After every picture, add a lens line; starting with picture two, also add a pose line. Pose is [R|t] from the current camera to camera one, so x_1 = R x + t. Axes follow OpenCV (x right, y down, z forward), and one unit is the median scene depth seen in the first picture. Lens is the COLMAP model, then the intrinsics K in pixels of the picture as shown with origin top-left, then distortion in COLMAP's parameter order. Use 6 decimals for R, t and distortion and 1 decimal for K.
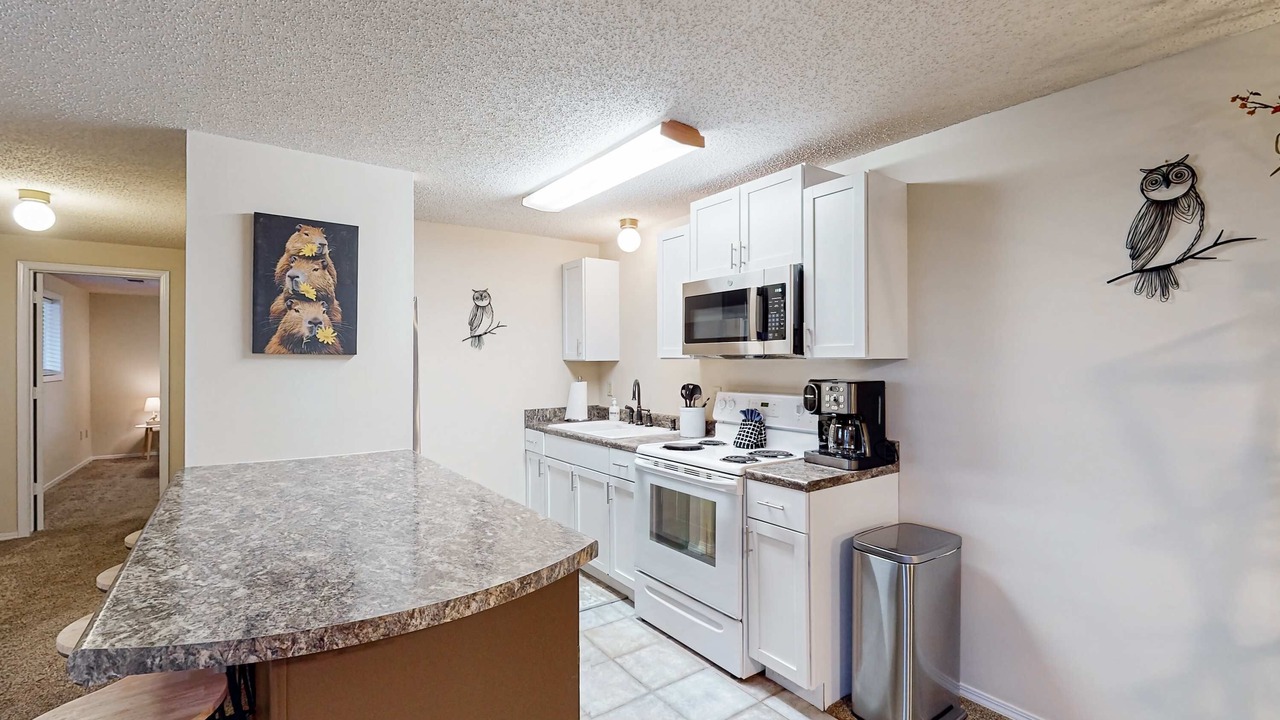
lens RADIAL K [[559.2, 0, 640.6], [0, 559.2, 362.4], [0, 0, 1]] dist [0.000691, 0.000188]
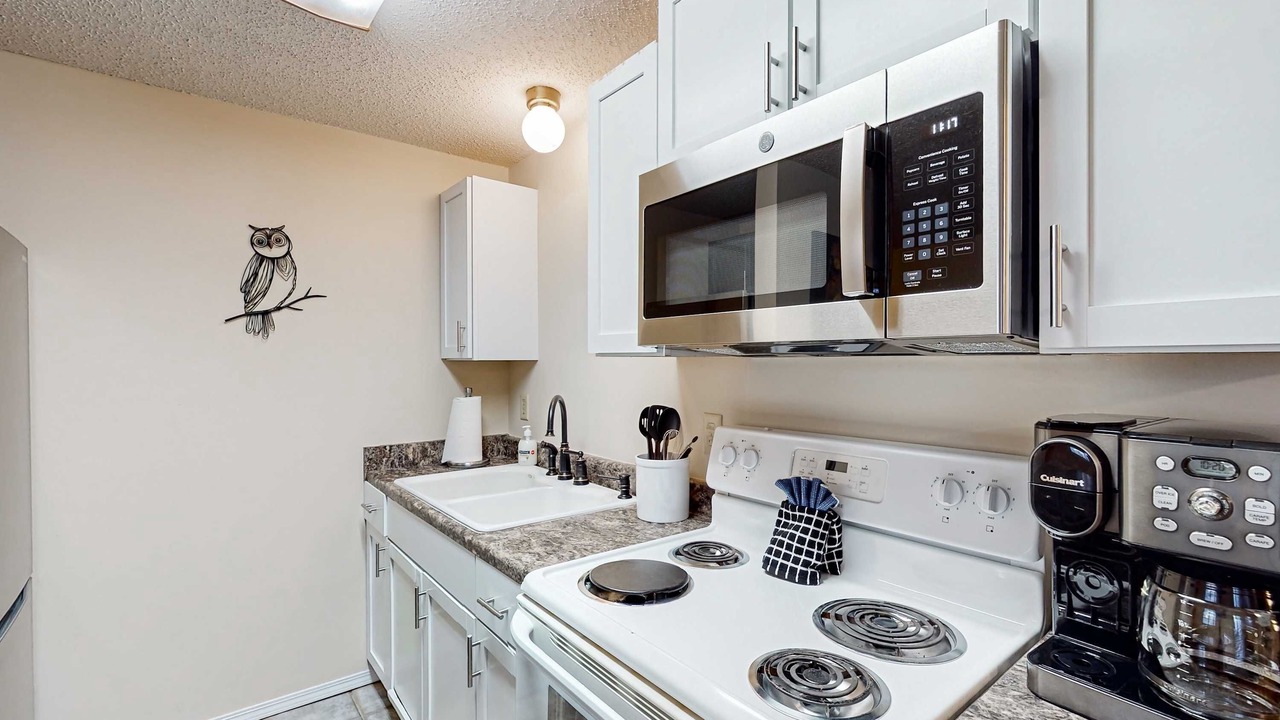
lens RADIAL K [[559.2, 0, 640.6], [0, 559.2, 362.4], [0, 0, 1]] dist [0.000691, 0.000188]
pose [[0.998650, 0.002162, 0.051893, 0.063244], [-0.002090, 0.999997, -0.001443, -0.000326], [-0.051896, 0.001333, 0.998652, 0.673305]]
